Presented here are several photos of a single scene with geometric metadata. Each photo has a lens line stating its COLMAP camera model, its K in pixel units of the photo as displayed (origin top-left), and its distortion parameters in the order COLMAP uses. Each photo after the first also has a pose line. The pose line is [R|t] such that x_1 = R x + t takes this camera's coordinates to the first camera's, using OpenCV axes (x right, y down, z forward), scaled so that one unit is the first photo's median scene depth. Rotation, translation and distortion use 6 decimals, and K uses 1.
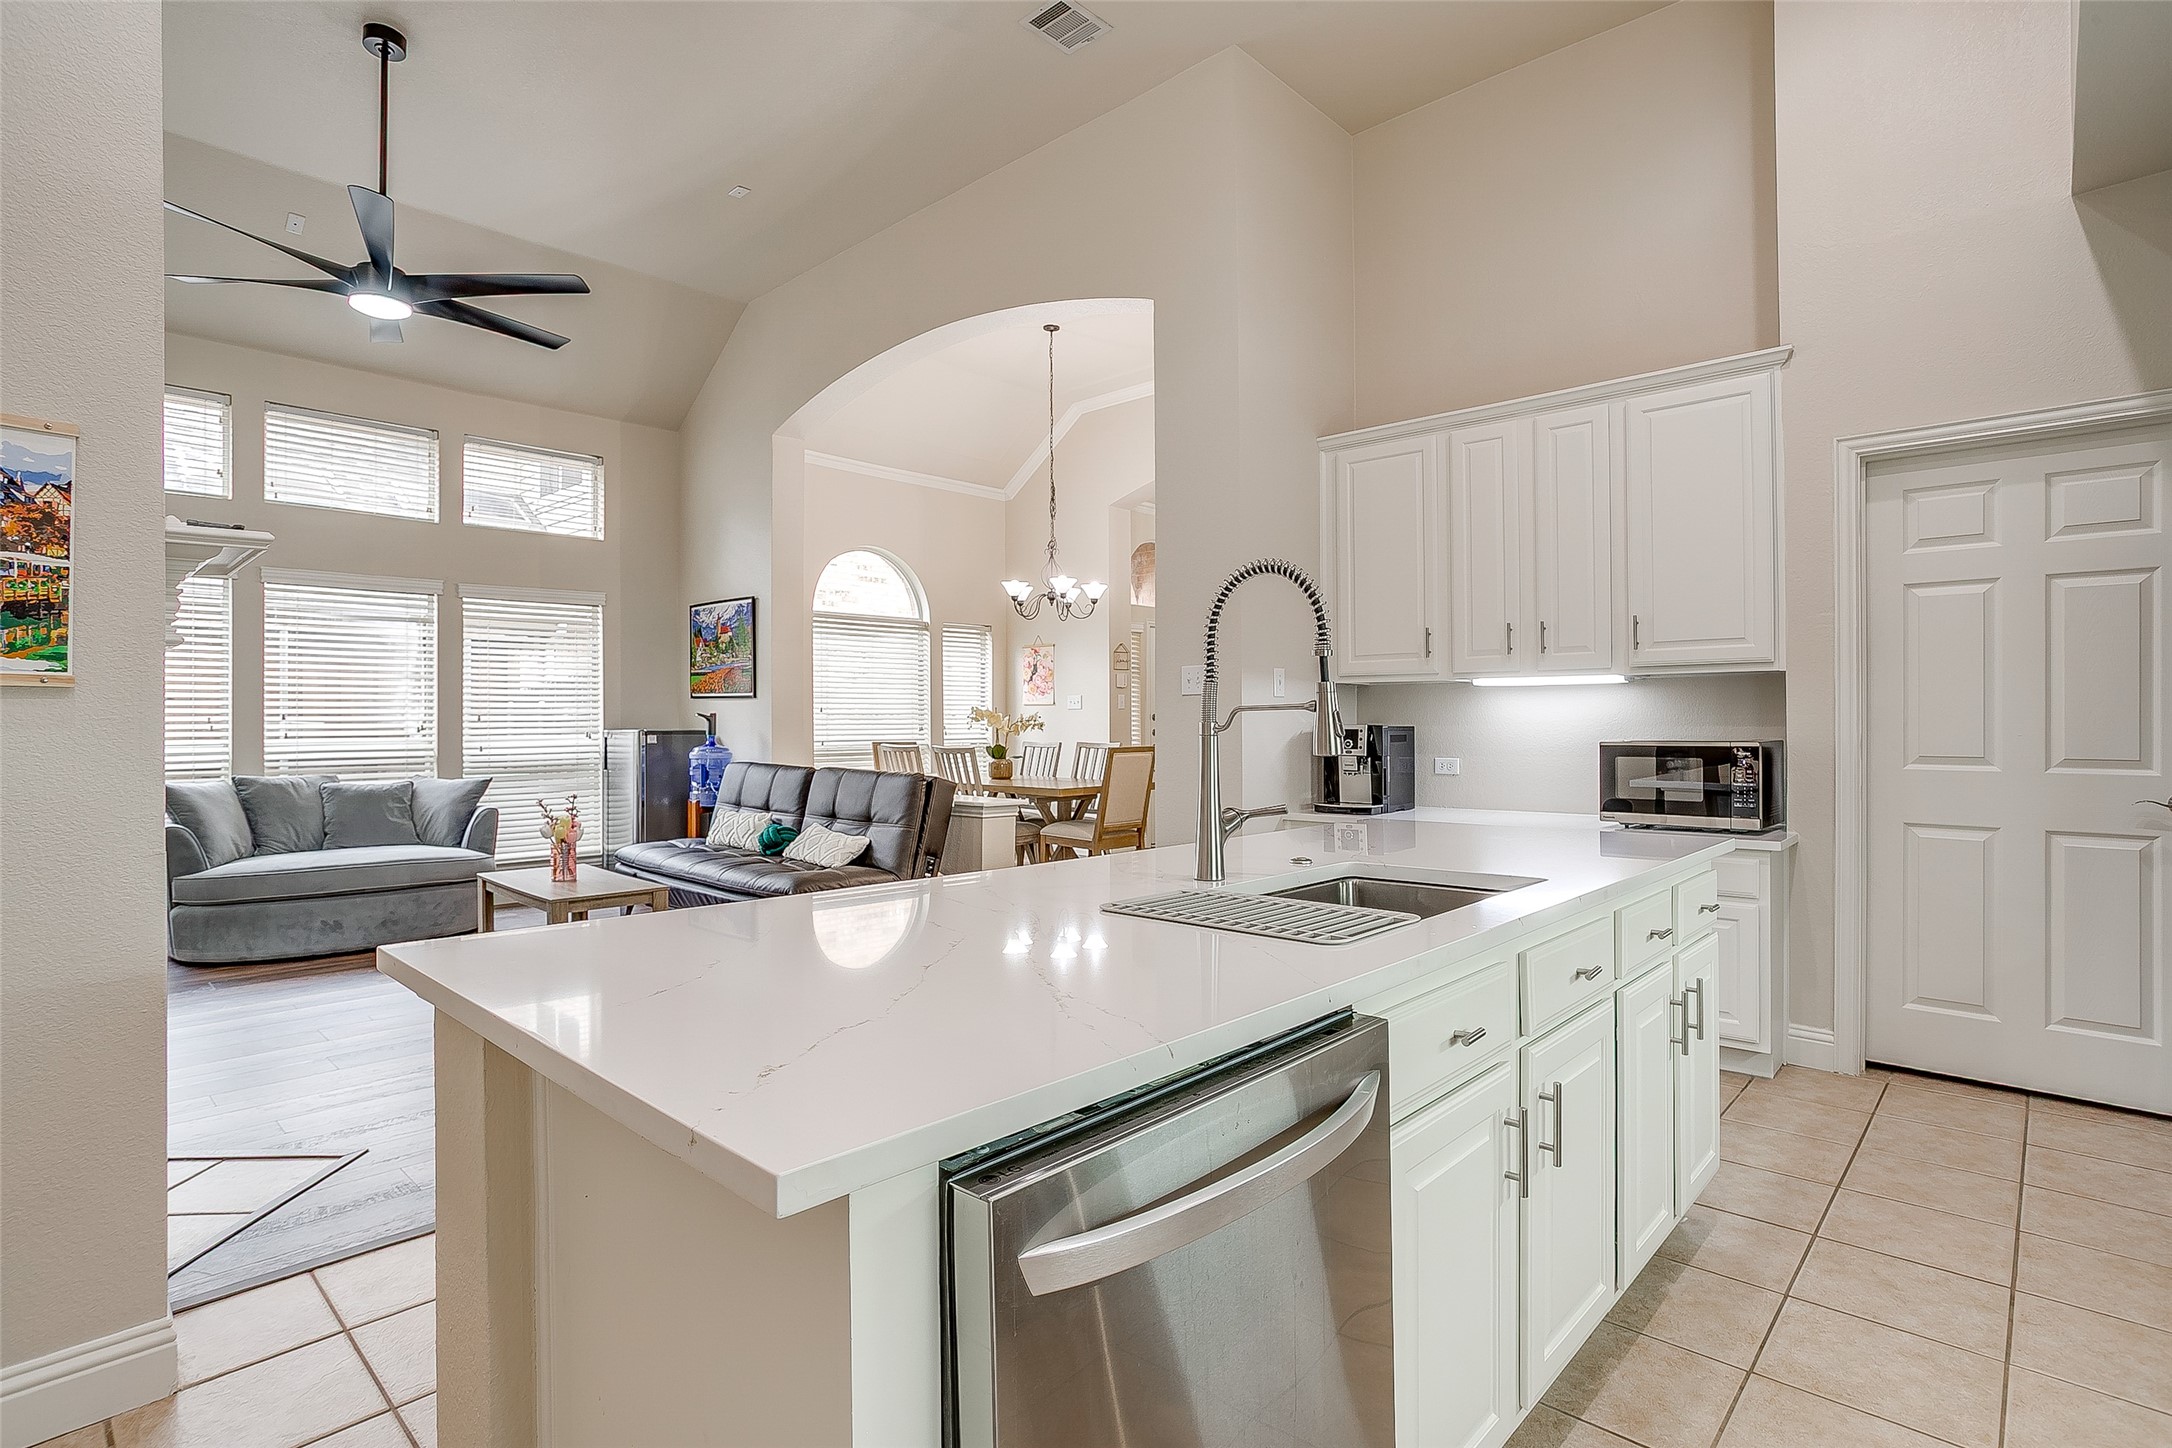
lens RADIAL K [[1066.0, 0, 1072.9], [0, 1066.0, 718.5], [0, 0, 1]] dist [-0.035037, 0.014947]
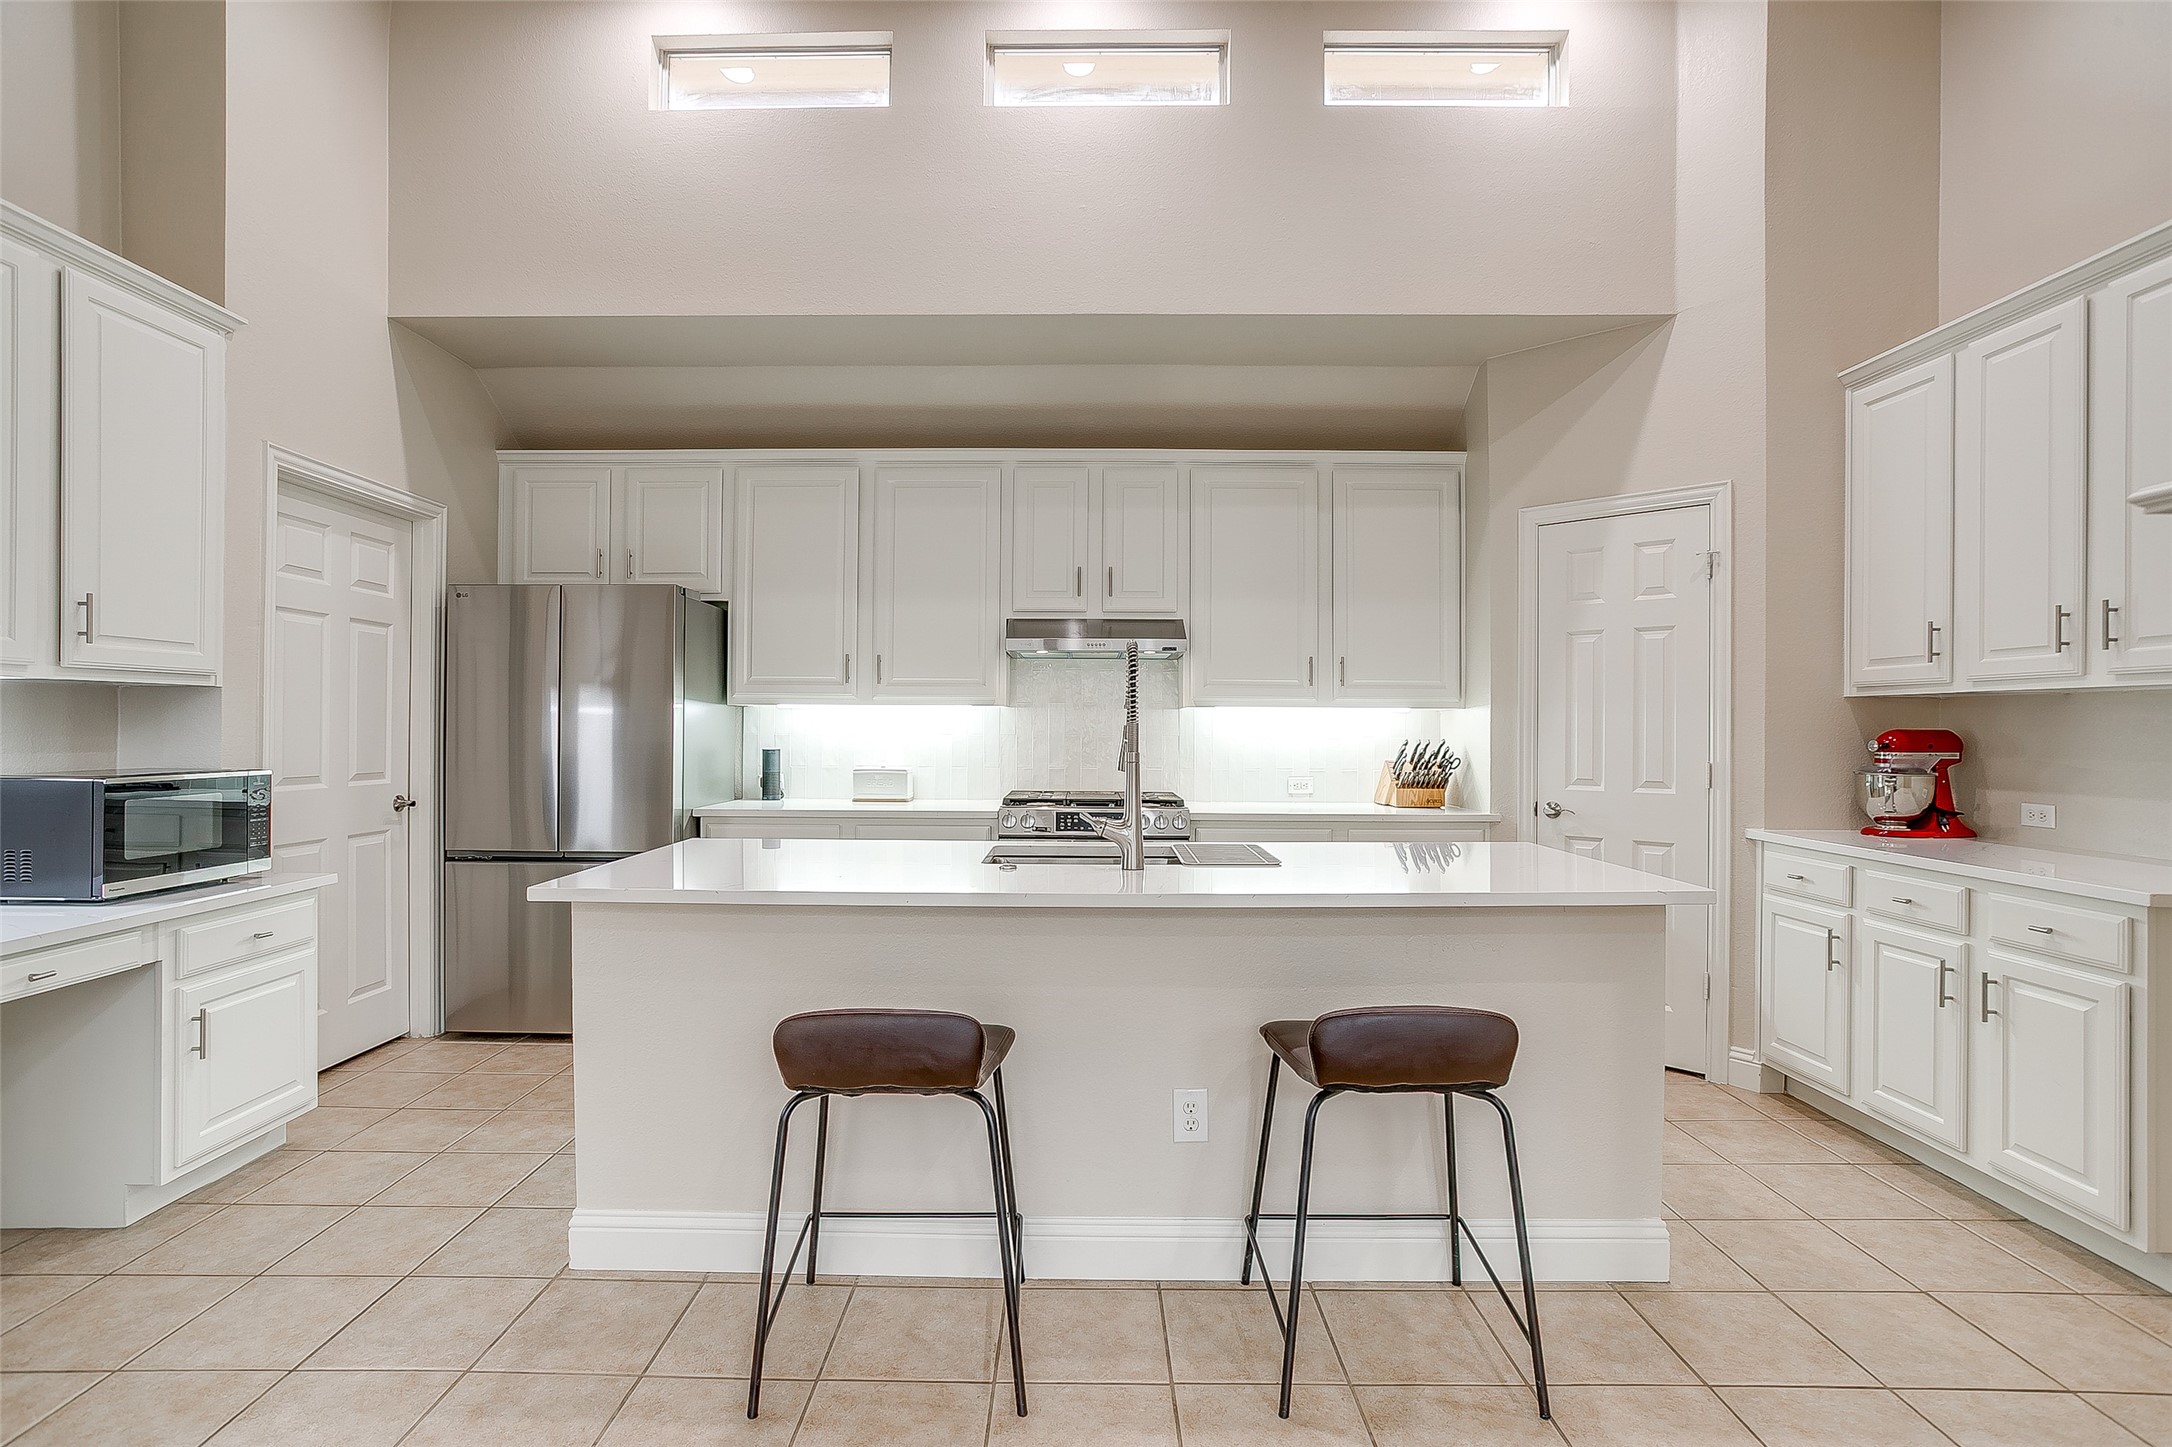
lens RADIAL K [[1066.0, 0, 1078.2], [0, 1066.0, 728.6], [0, 0, 1]] dist [-0.035037, 0.014947]
pose [[-0.671236, 0.004156, 0.741232, -0.476722], [0.001308, 0.999989, -0.004422, -0.006400], [-0.741243, -0.001998, -0.671234, 1.146518]]
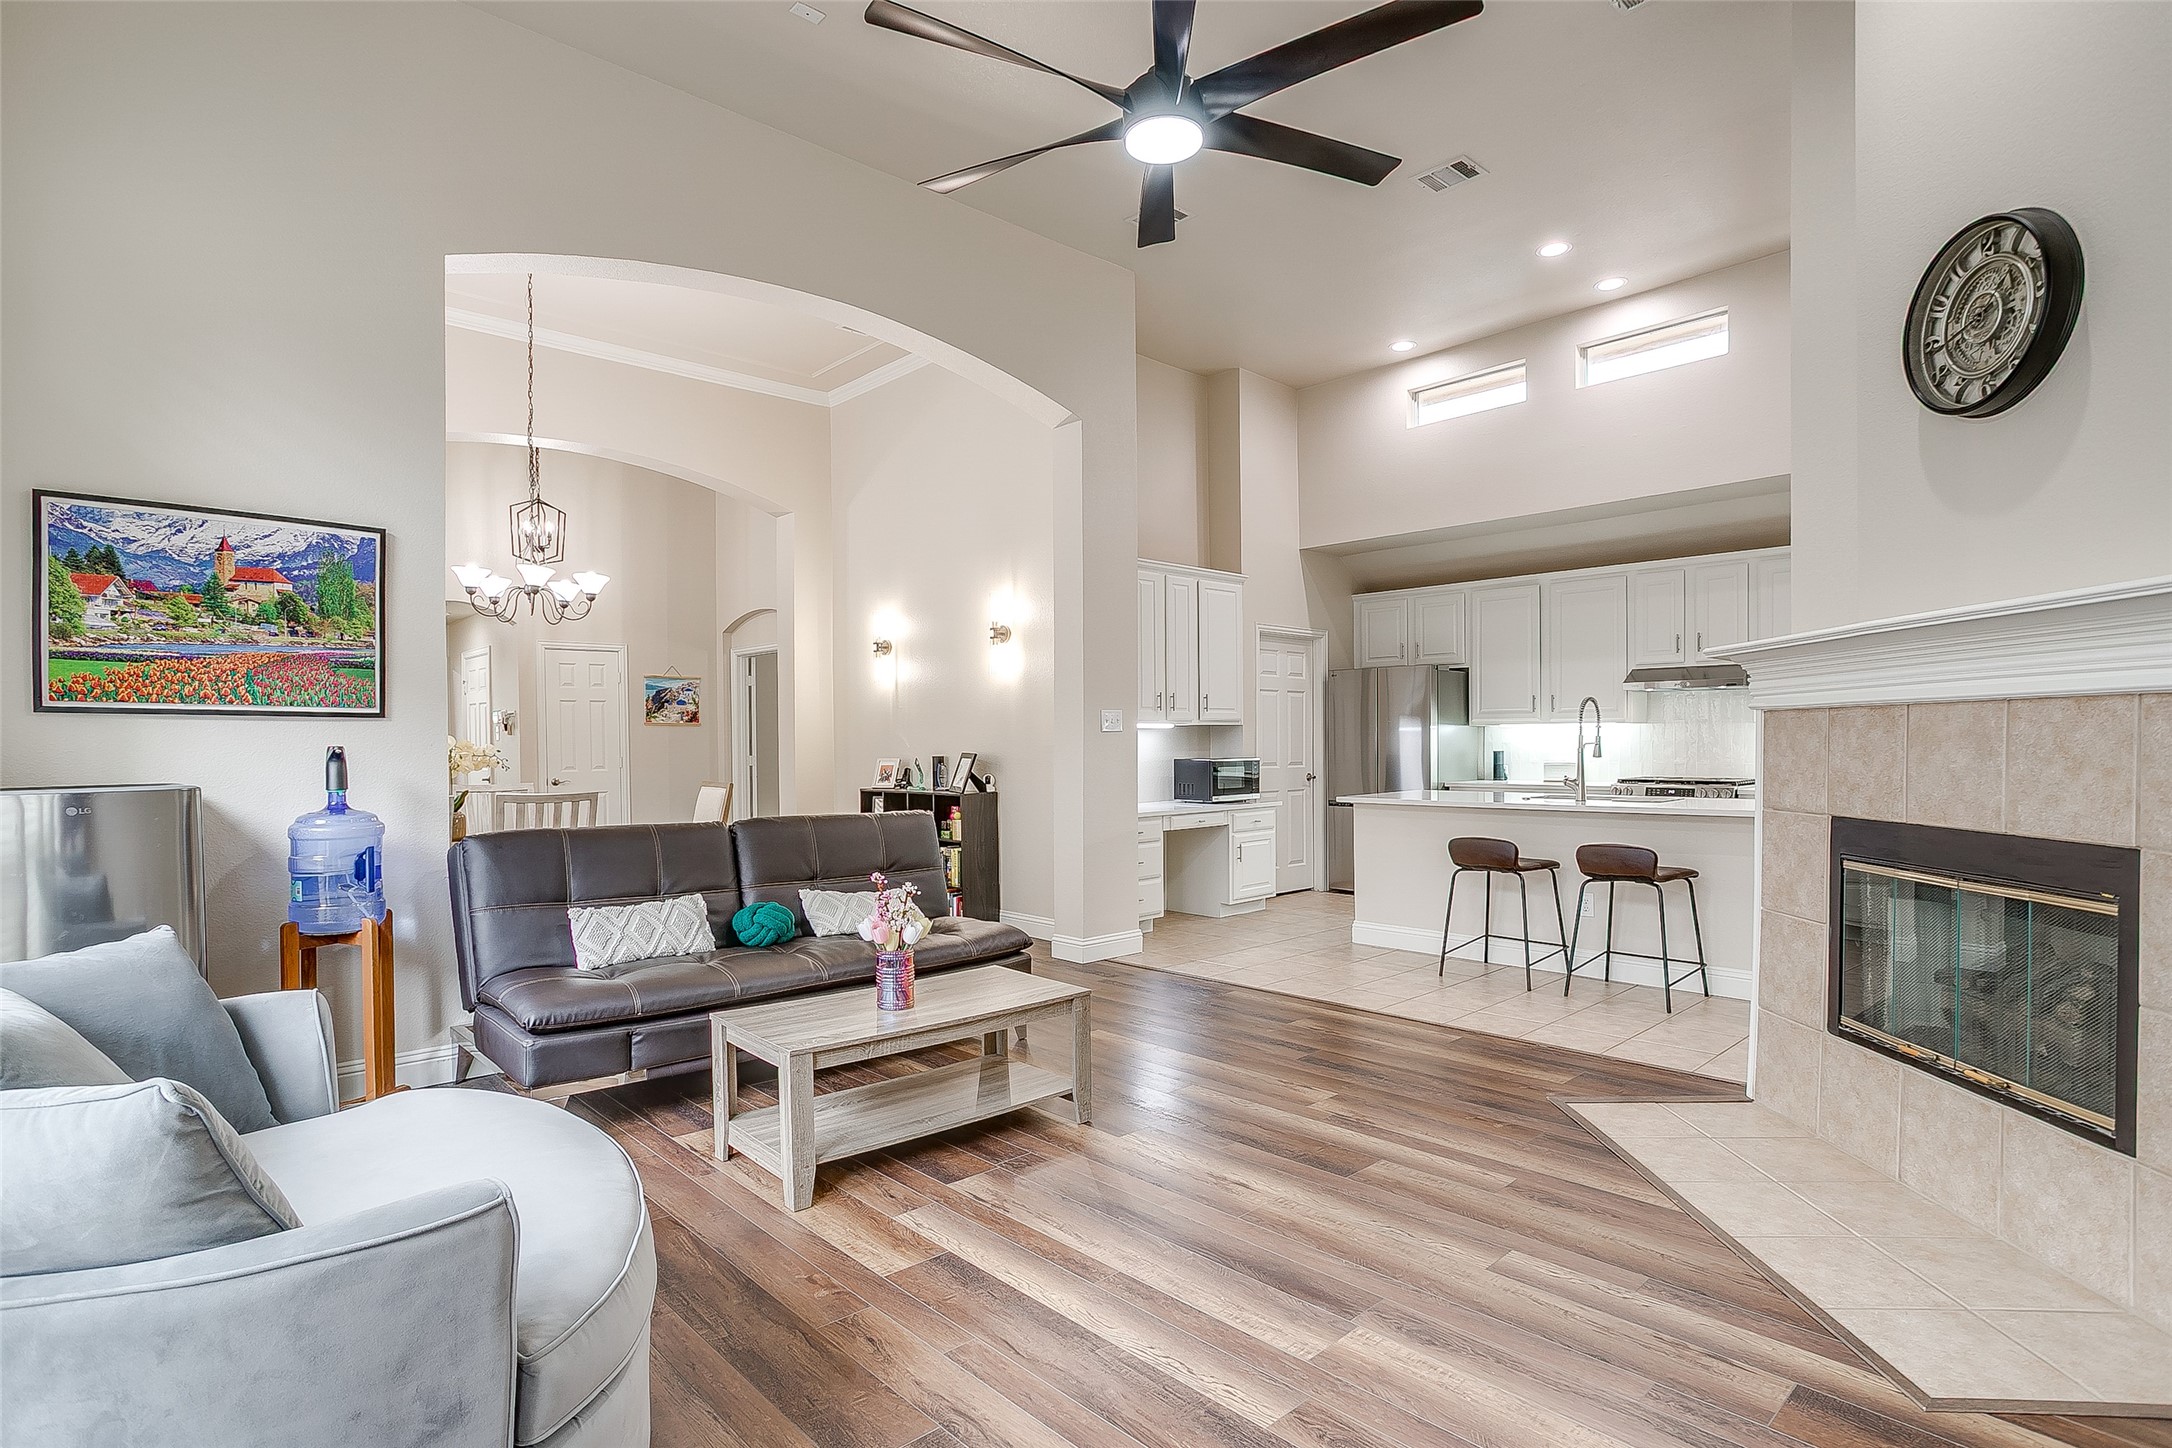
lens RADIAL K [[1066.0, 0, 1084.3], [0, 1066.0, 733.4], [0, 0, 1]] dist [-0.035037, 0.014947]
pose [[0.072007, 0.010099, 0.997353, -1.671599], [0.006481, 0.999923, -0.010593, -0.006926], [-0.997383, 0.007227, 0.071936, 1.268201]]
